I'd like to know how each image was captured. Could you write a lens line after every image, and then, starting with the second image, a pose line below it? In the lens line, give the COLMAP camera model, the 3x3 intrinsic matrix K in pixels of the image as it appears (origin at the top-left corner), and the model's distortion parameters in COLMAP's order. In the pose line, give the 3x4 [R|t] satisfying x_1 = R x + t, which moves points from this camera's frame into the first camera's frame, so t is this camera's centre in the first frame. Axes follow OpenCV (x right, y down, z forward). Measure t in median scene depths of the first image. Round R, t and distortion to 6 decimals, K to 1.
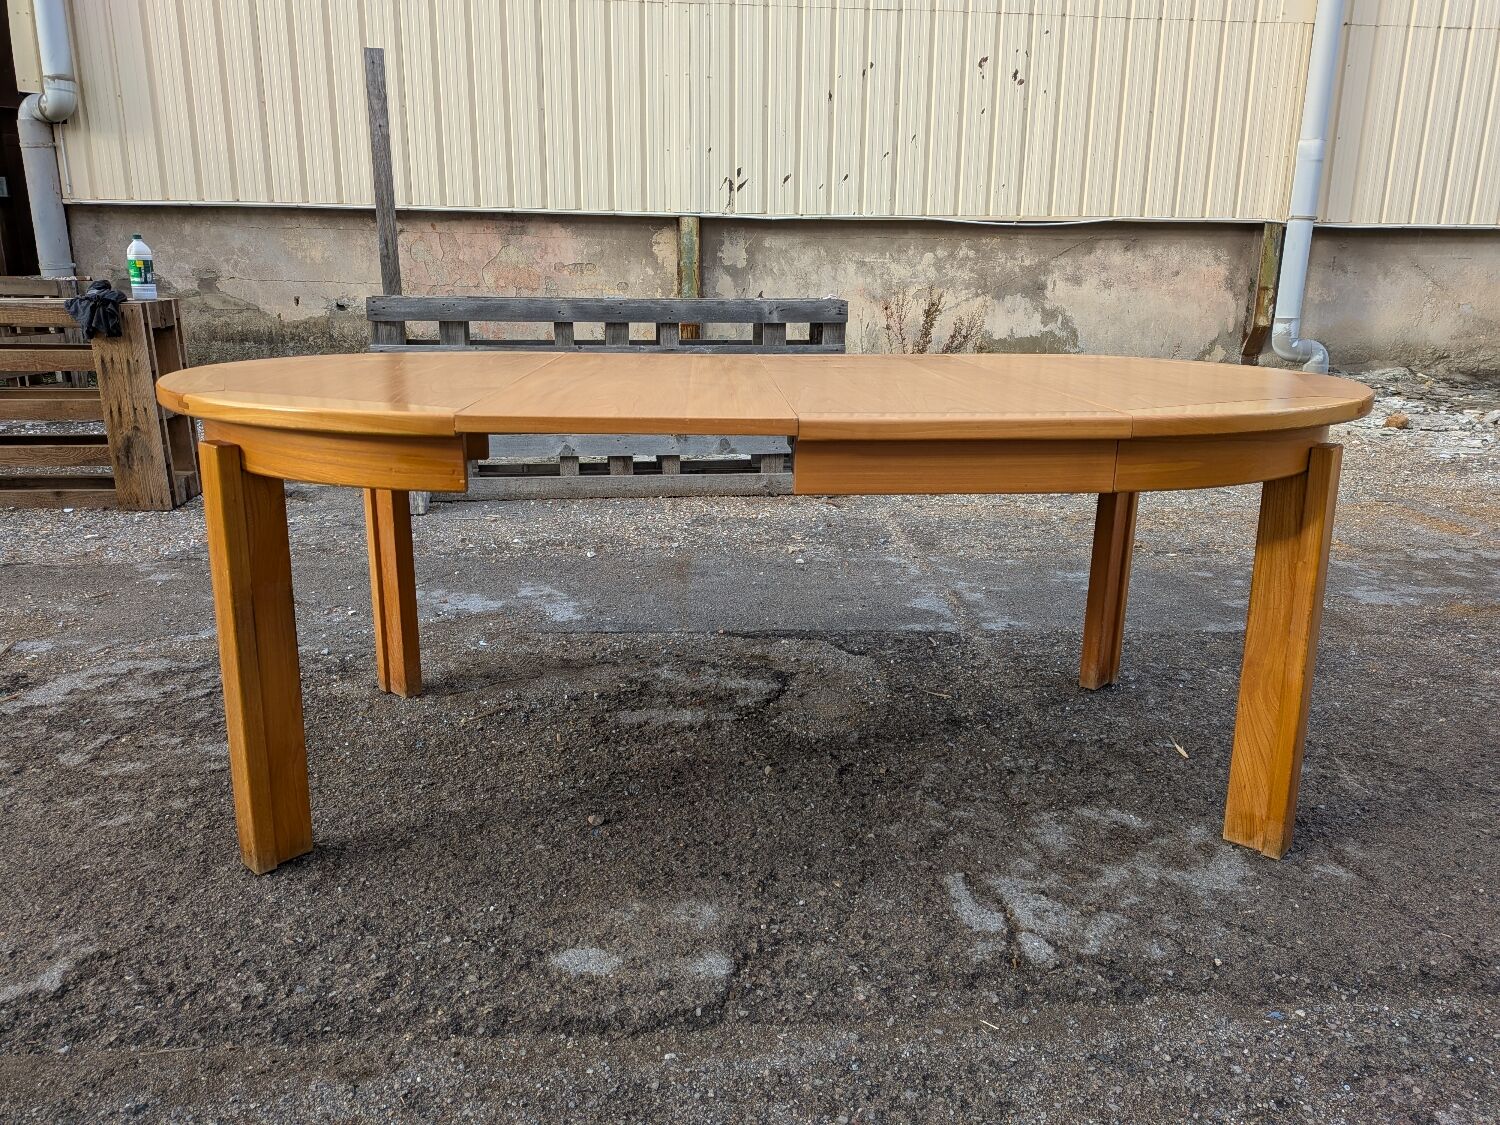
lens RADIAL K [[1073.9, 0, 758.6], [0, 1073.9, 562.1], [0, 0, 1]] dist [0.052913, -0.078036]
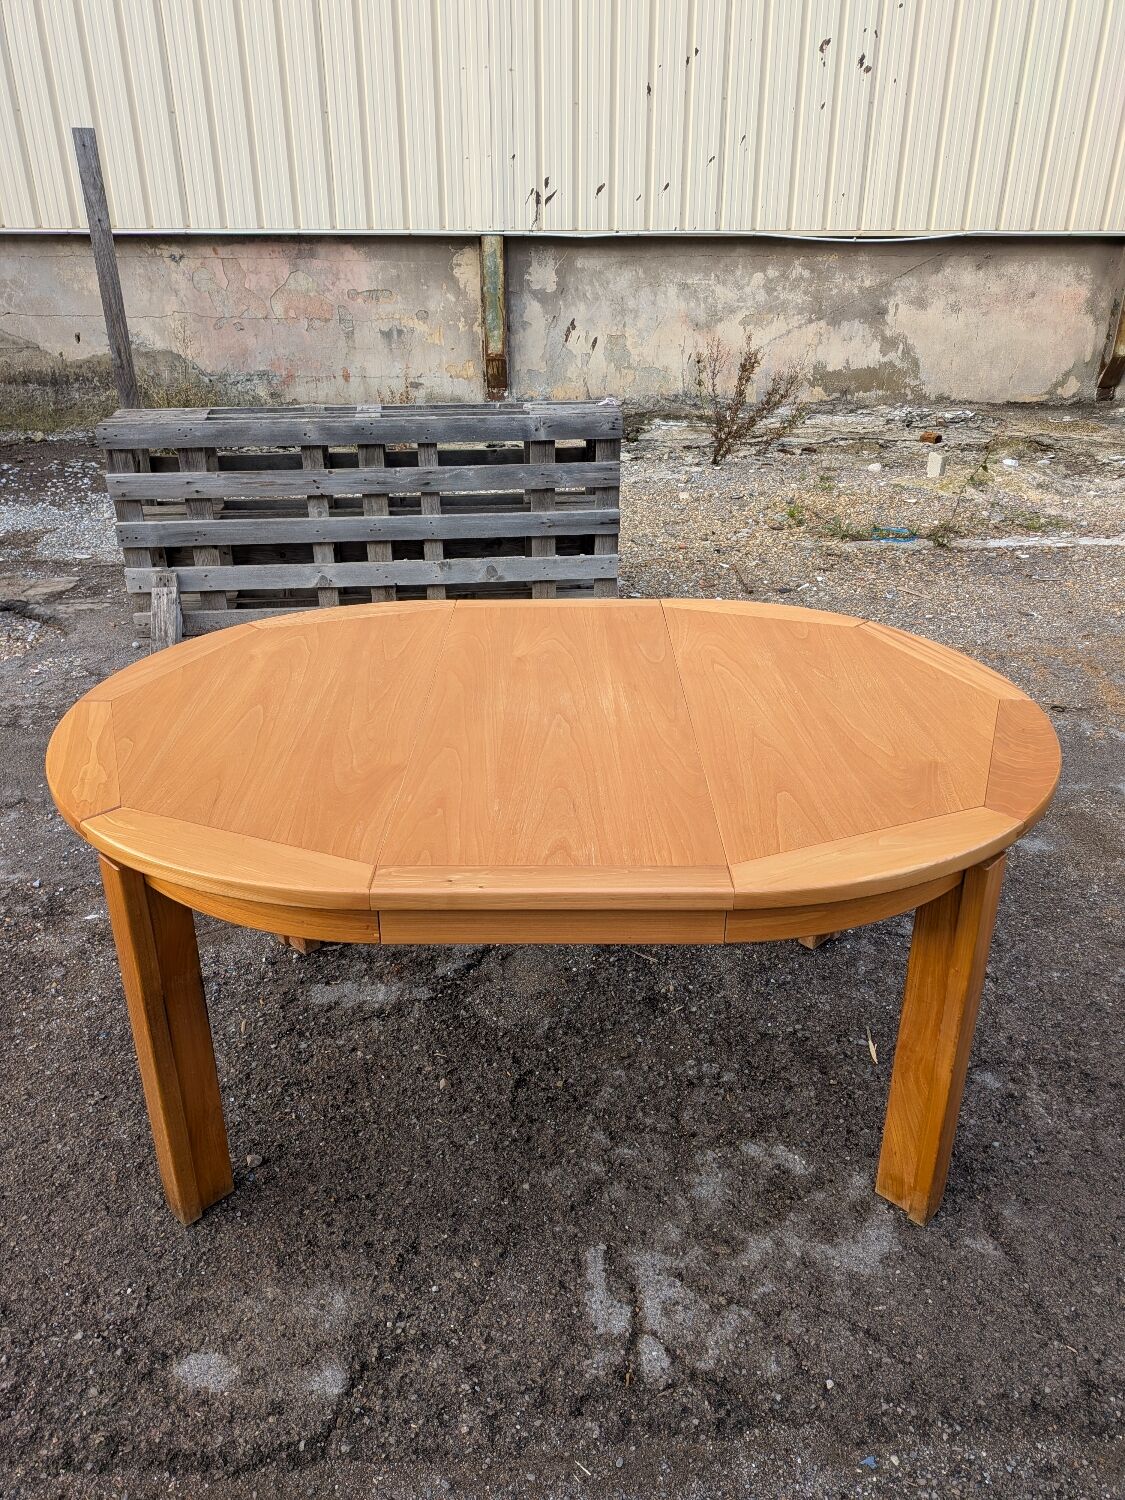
lens RADIAL K [[1073.9, 0, 572.3], [0, 1073.9, 764.9], [0, 0, 1]] dist [0.052913, -0.078036]
pose [[0.999393, 0.007944, -0.033916, 0.116504], [-0.000913, 0.979290, 0.202461, -0.215478], [0.034822, -0.202307, 0.978703, 0.067210]]
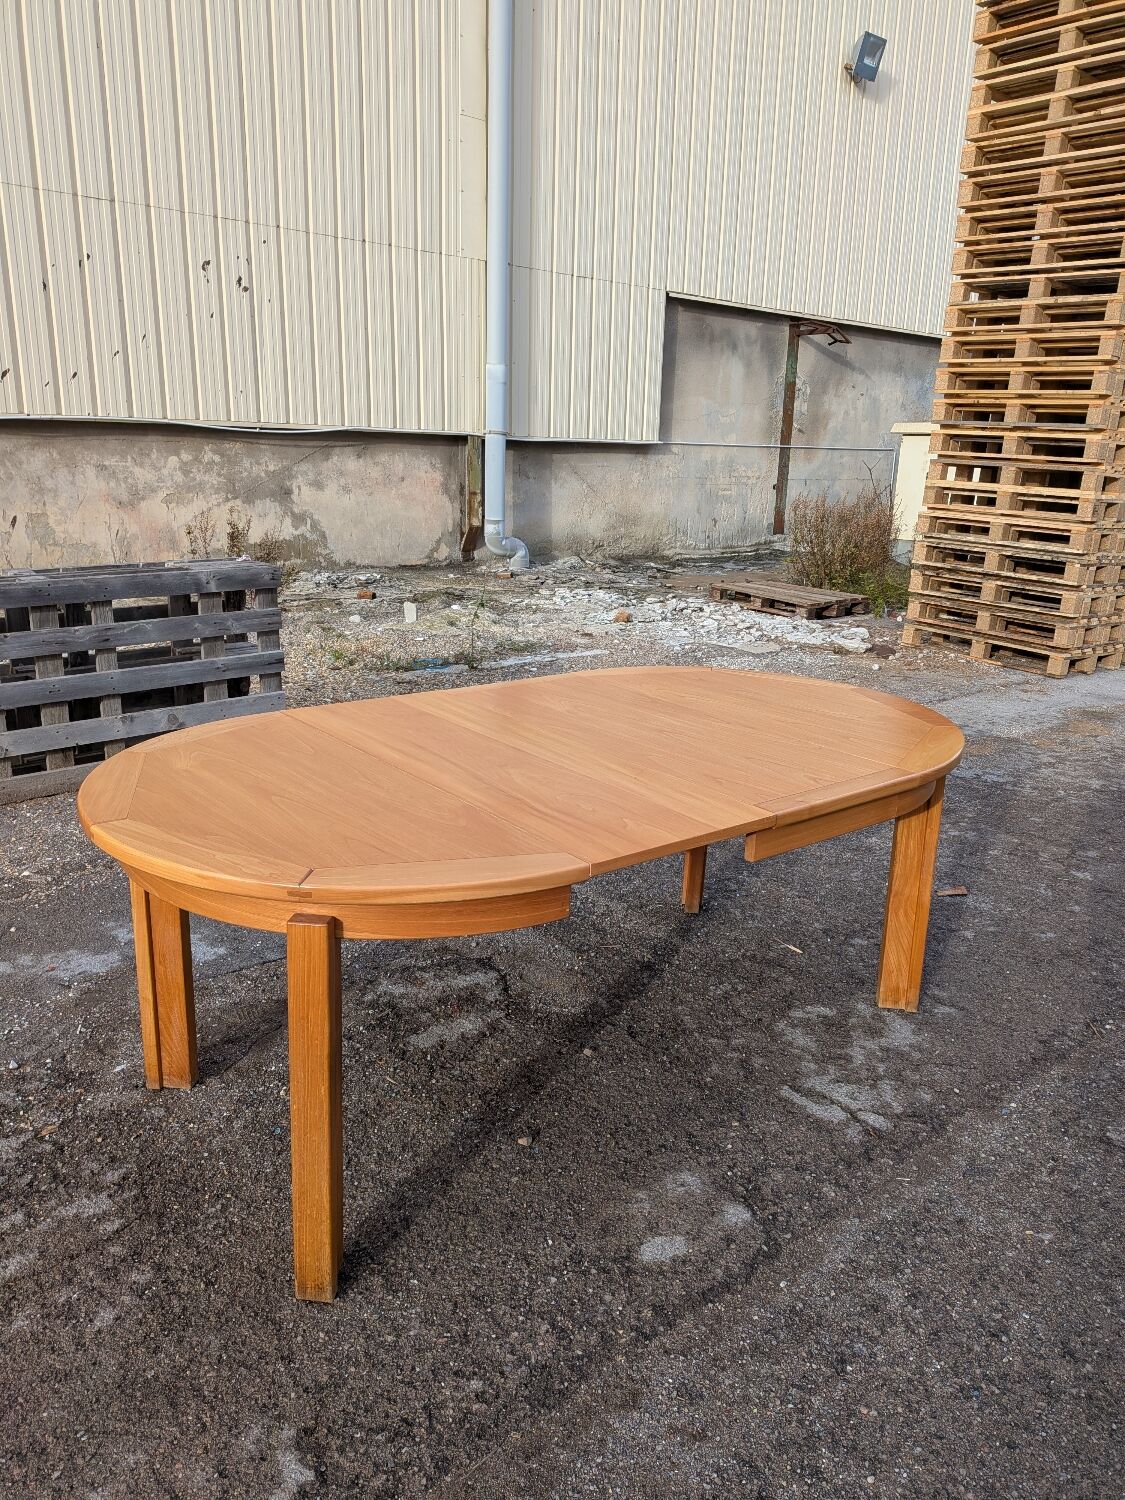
lens RADIAL K [[1073.9, 0, 572.4], [0, 1073.9, 774.4], [0, 0, 1]] dist [0.052913, -0.078036]
pose [[0.808776, -0.155894, 0.567078, -0.477129], [0.124474, 0.987759, 0.094016, -0.172913], [-0.574793, -0.005451, 0.818281, 0.006299]]
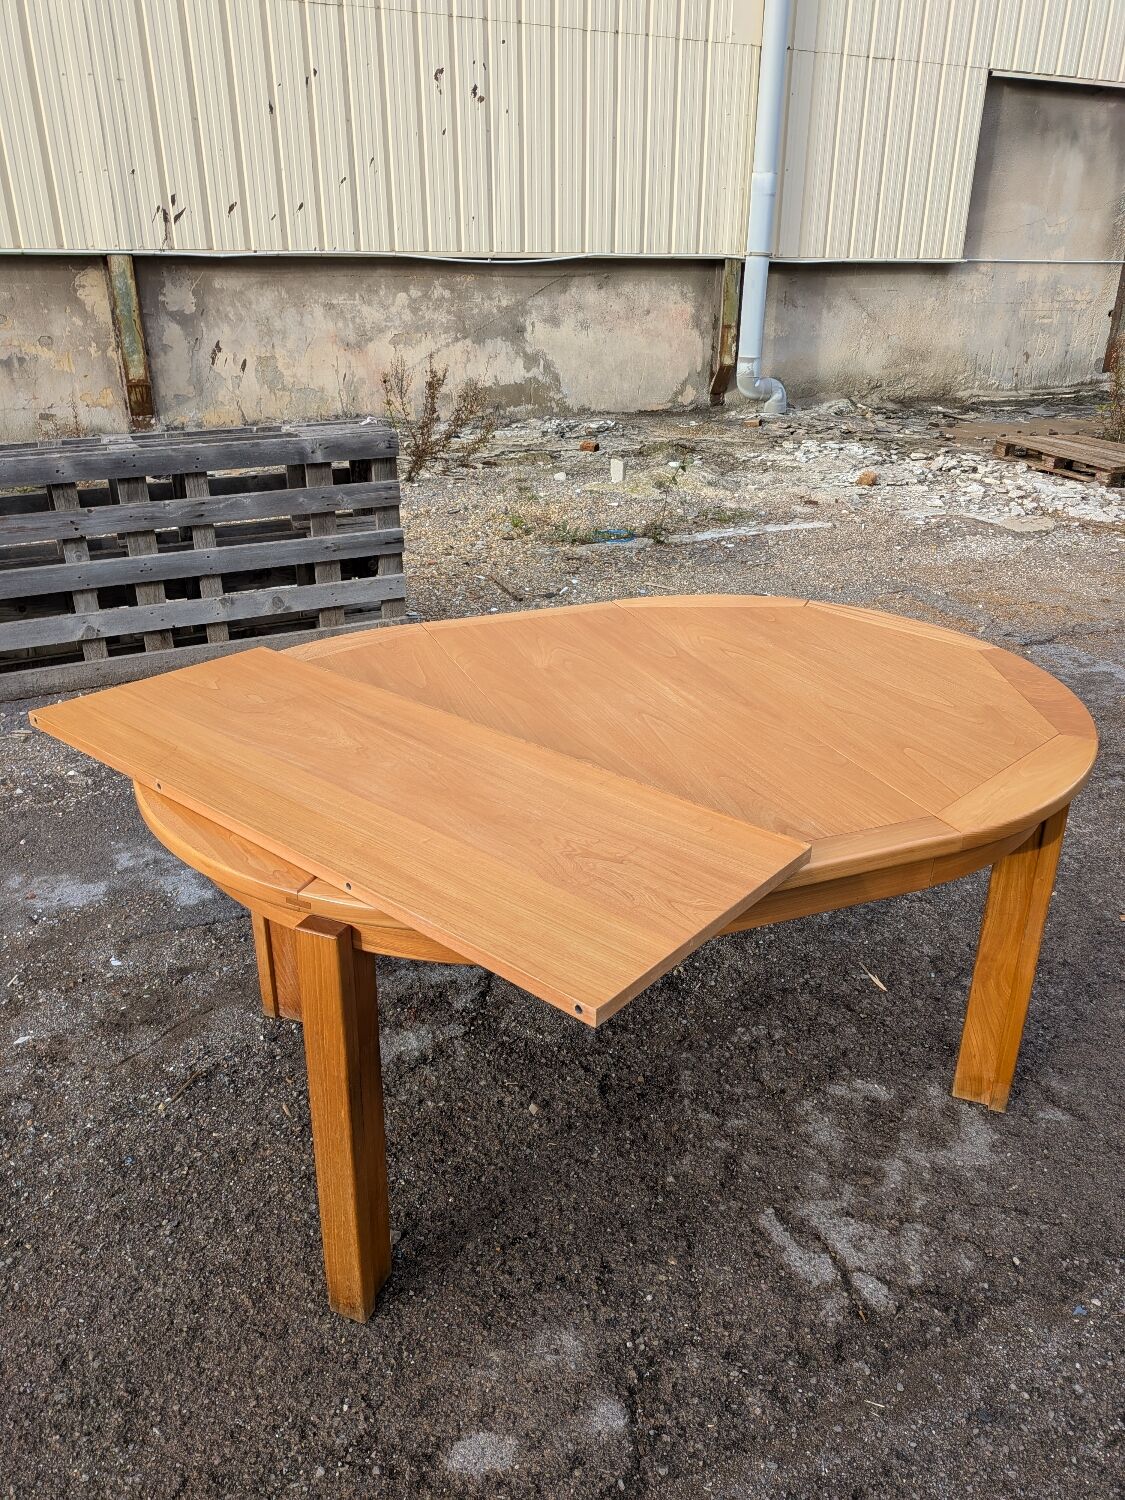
lens RADIAL K [[1073.9, 0, 569.7], [0, 1073.9, 765.6], [0, 0, 1]] dist [0.052913, -0.078036]
pose [[0.940858, -0.145945, 0.305756, -0.155907], [0.085976, 0.975770, 0.201197, -0.220096], [-0.327711, -0.163010, 0.930609, 0.098772]]
